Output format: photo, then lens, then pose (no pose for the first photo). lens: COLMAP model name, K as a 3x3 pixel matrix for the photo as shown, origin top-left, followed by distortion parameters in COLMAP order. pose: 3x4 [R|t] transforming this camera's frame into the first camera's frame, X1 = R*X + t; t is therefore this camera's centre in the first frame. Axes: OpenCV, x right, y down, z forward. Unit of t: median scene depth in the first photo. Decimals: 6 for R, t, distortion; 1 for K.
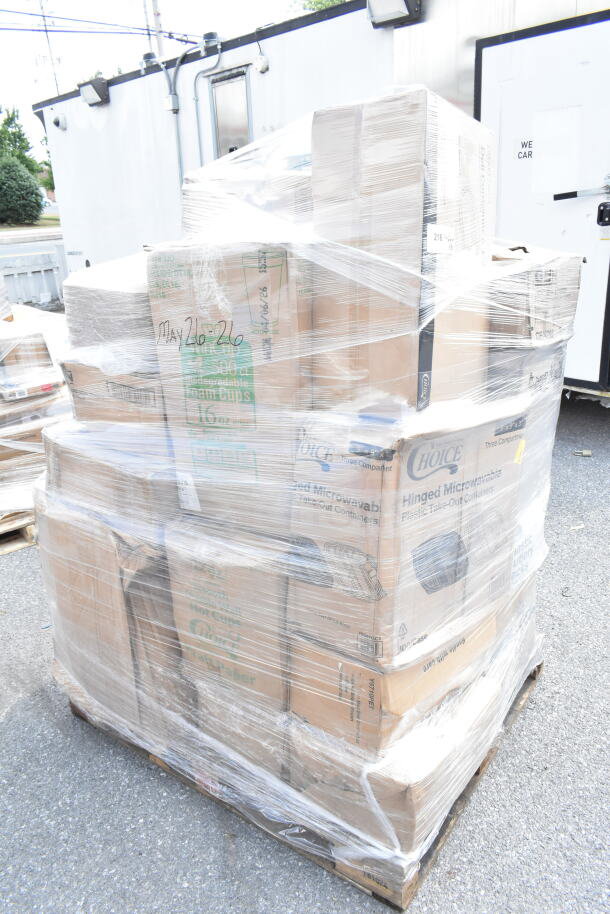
lens RADIAL K [[714.8, 0, 300.5], [0, 714.8, 455.6], [0, 0, 1]] dist [-0.010617, 0.004546]
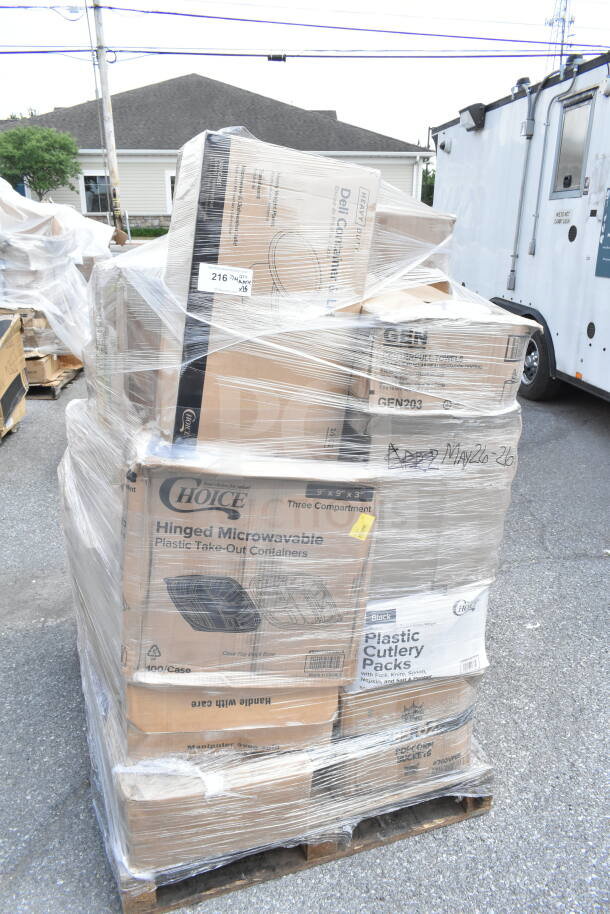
lens RADIAL K [[714.8, 0, 300.5], [0, 714.8, 455.6], [0, 0, 1]] dist [-0.010617, 0.004546]
pose [[0.808433, 0.241954, -0.536558, 0.222447], [-0.254746, 0.965630, 0.051612, -0.037194], [0.530604, 0.094961, 0.842283, 0.062591]]
